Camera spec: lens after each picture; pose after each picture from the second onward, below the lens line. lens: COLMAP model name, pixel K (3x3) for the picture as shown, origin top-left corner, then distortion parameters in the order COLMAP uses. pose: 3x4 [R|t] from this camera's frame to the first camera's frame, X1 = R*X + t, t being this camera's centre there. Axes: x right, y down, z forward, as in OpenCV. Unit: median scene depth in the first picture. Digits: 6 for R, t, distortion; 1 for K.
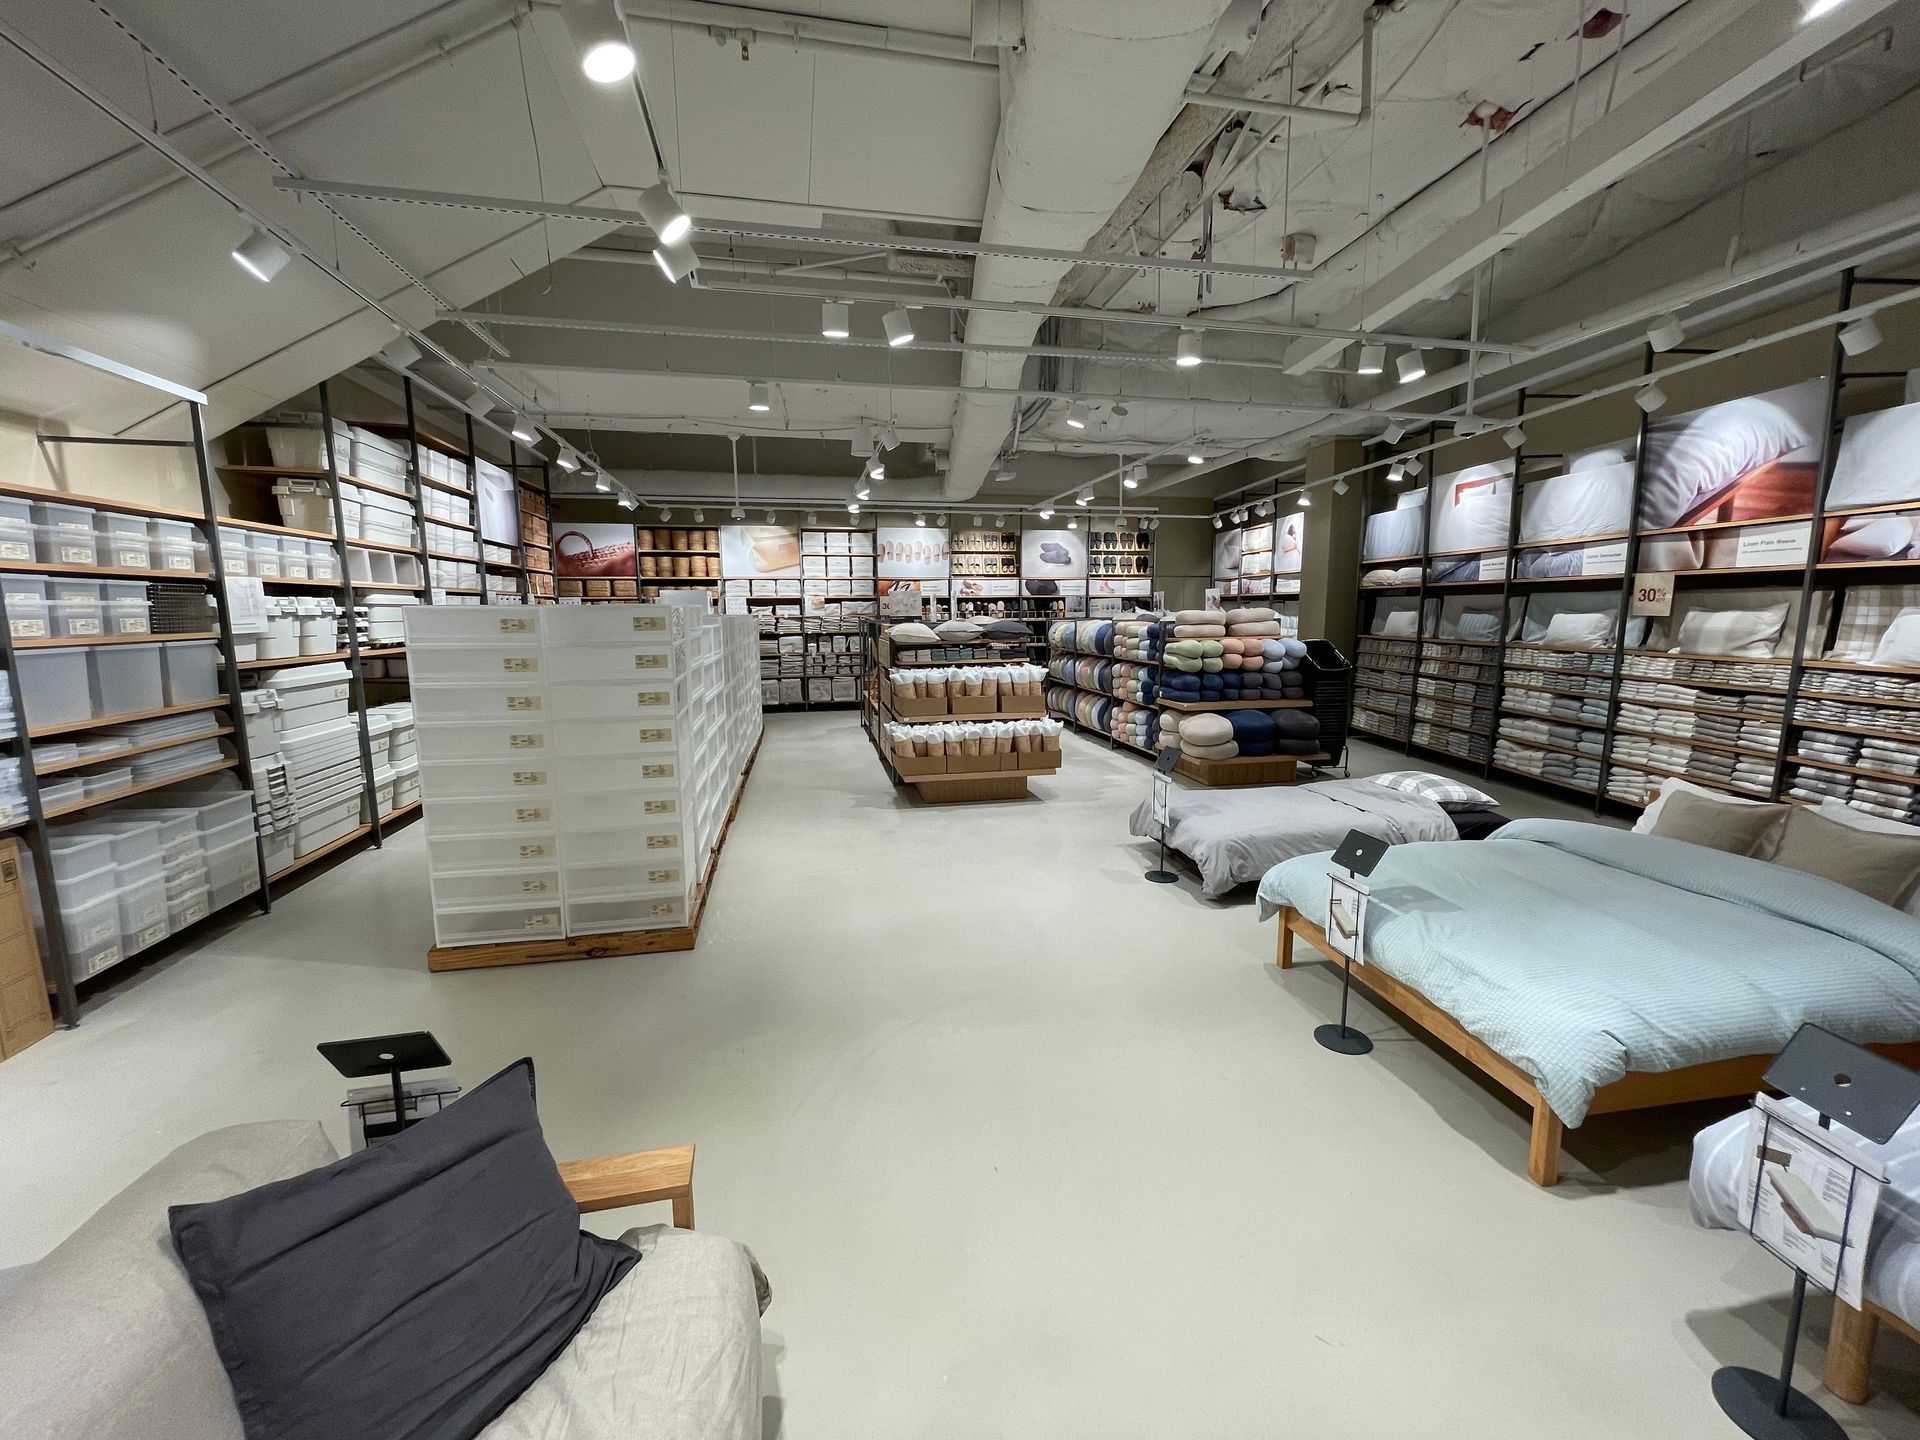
lens RADIAL K [[775.0, 0, 964.1], [0, 775.0, 714.1], [0, 0, 1]] dist [-0.002783, -0.000192]
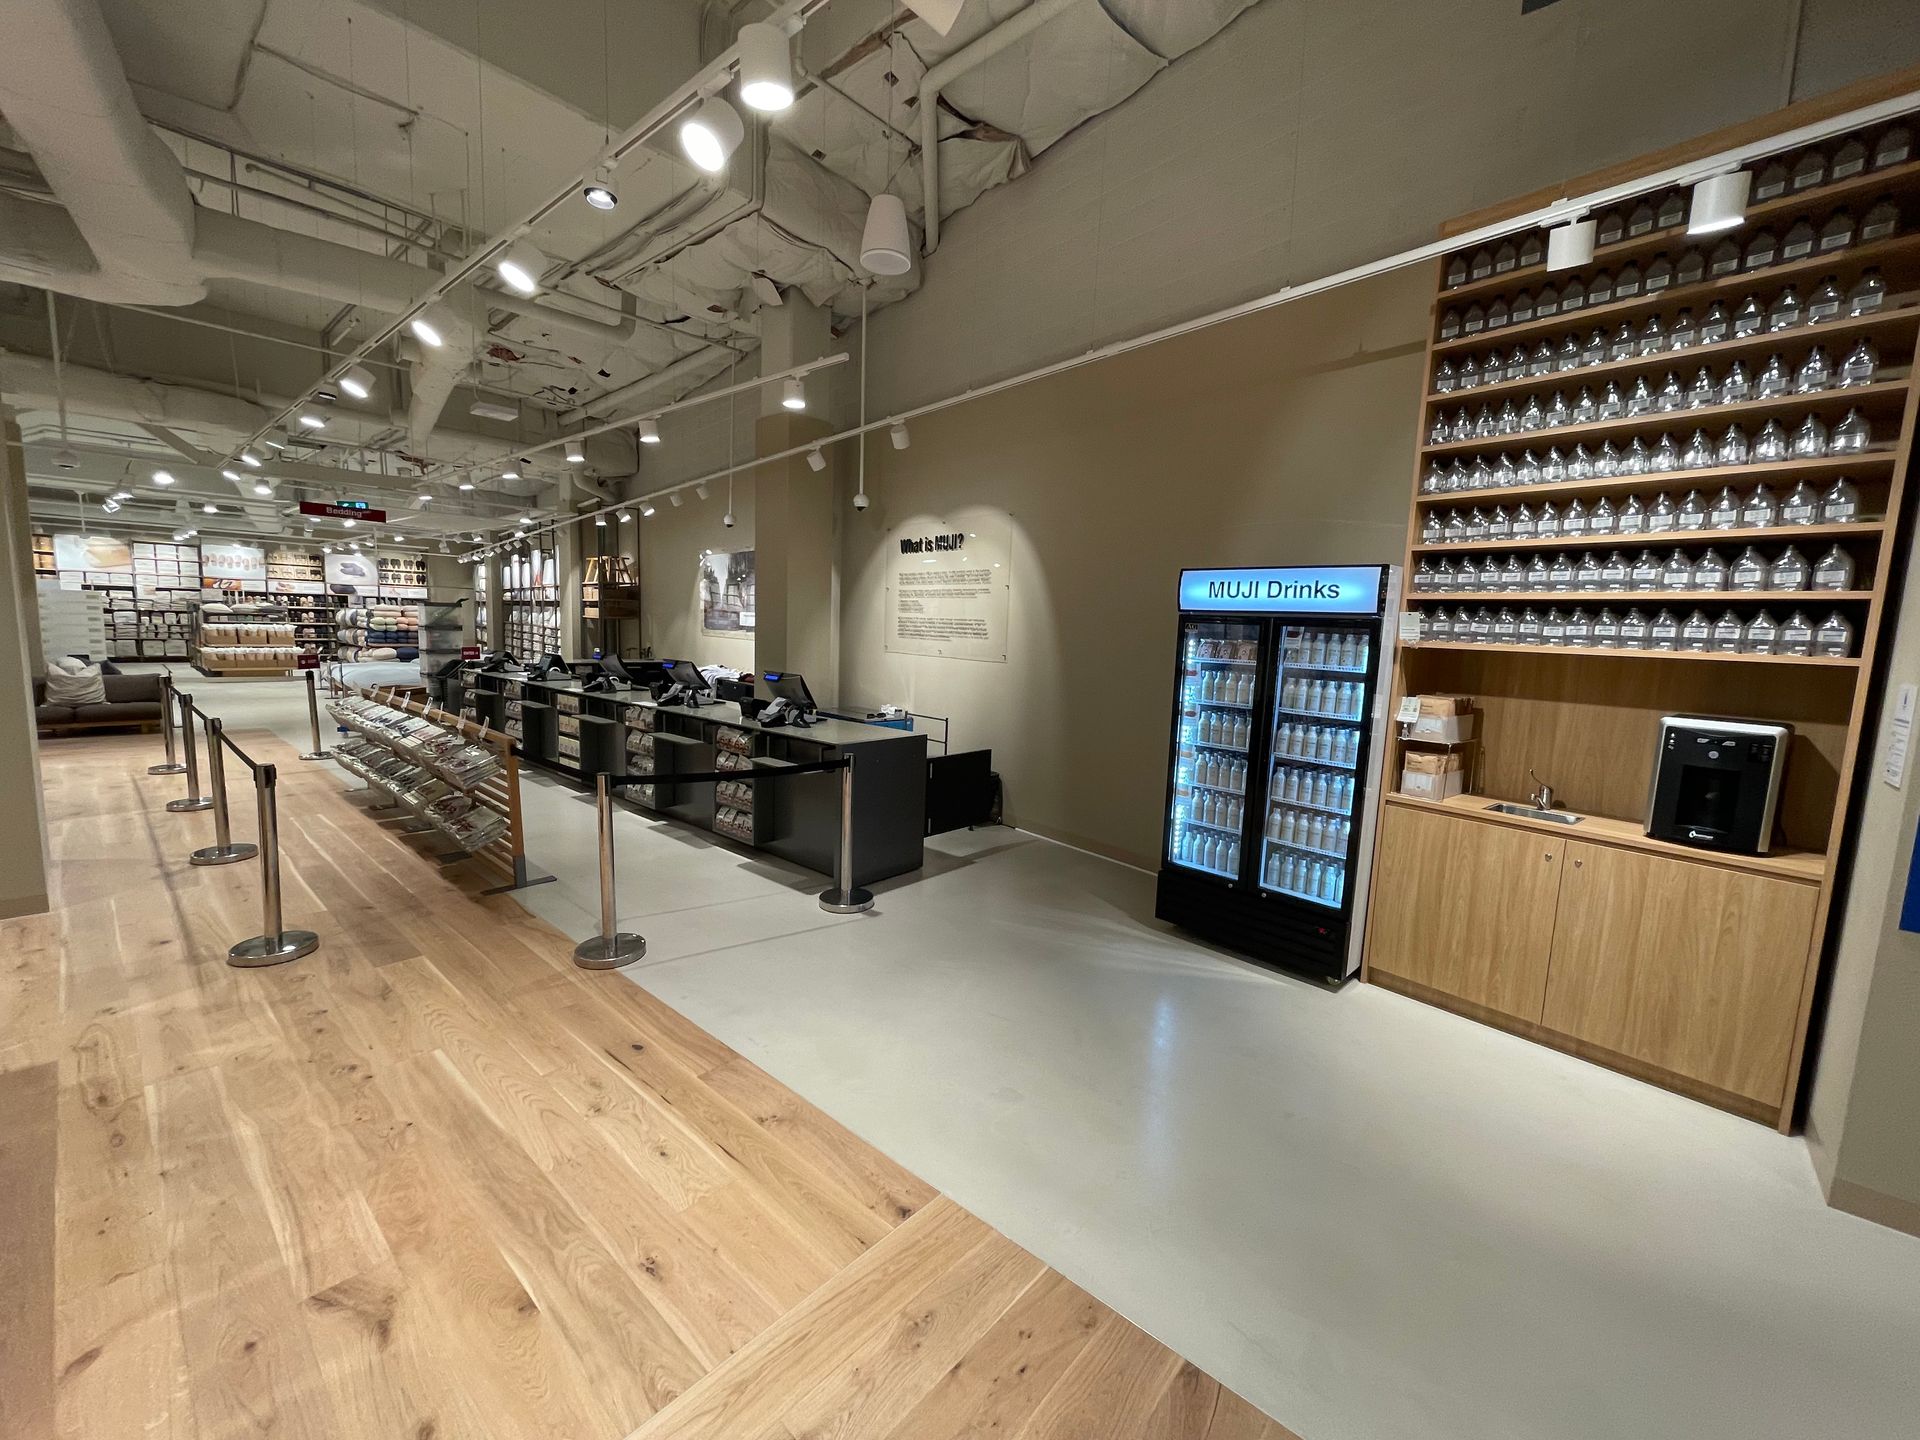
lens RADIAL K [[775.0, 0, 960.4], [0, 775.0, 720.9], [0, 0, 1]] dist [-0.002783, -0.000192]
pose [[0.804872, -0.035073, 0.592411, 0.182950], [0.036461, 0.999289, 0.009624, 0.154022], [-0.592327, 0.013853, 0.805578, -1.145416]]
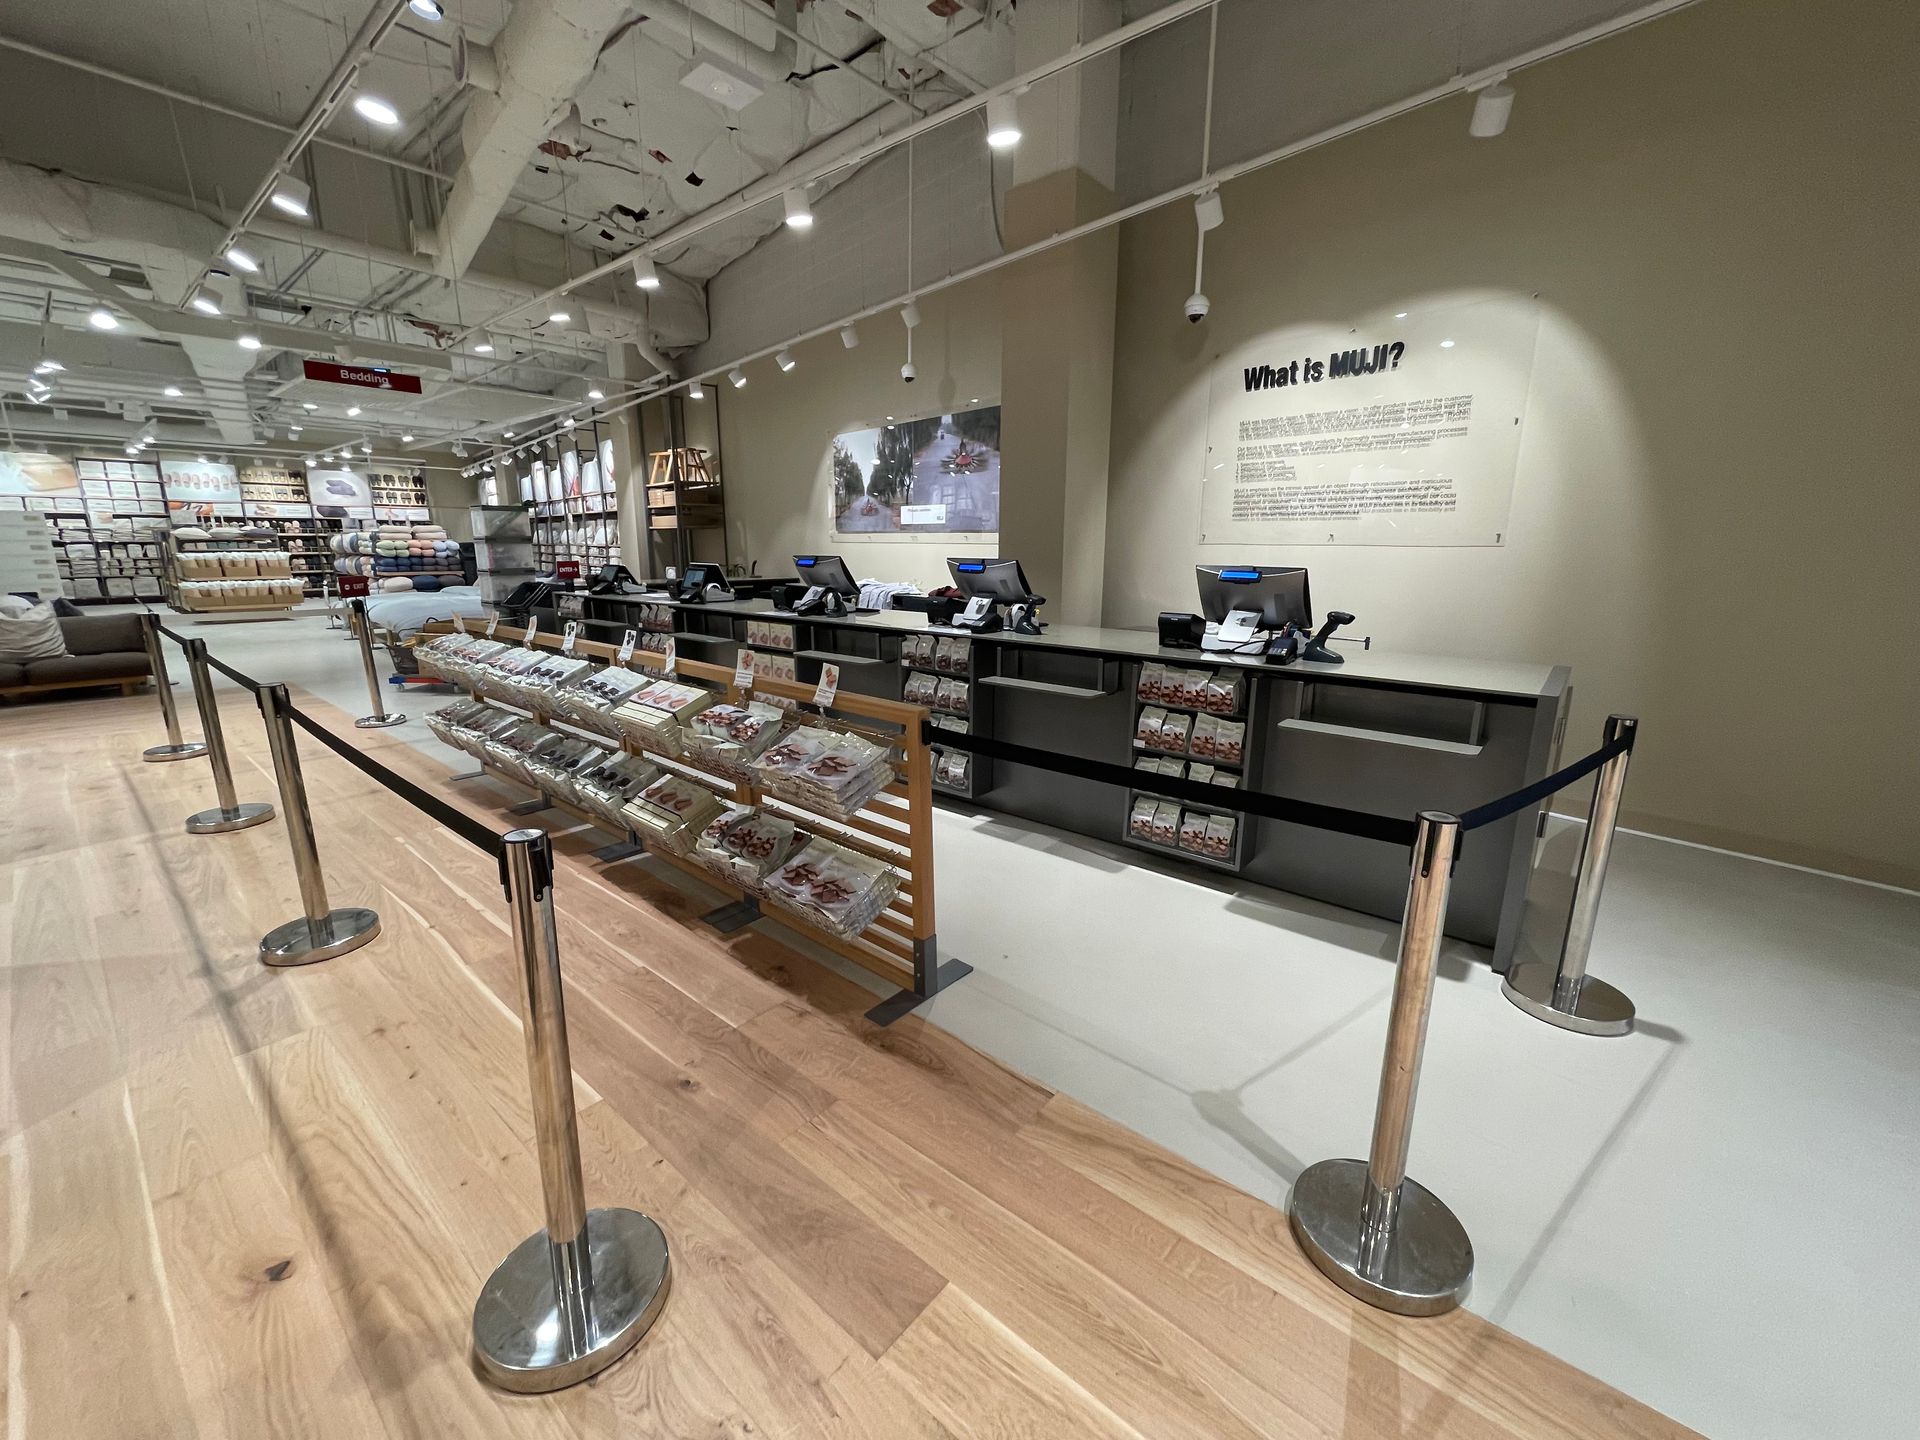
lens RADIAL K [[775.0, 0, 958.7], [0, 775.0, 719.8], [0, 0, 1]] dist [-0.002783, -0.000192]
pose [[0.794652, -0.122291, 0.594620, 0.130802], [0.069507, 0.991387, 0.111002, 0.141695], [-0.603072, -0.046878, 0.796308, -0.868805]]
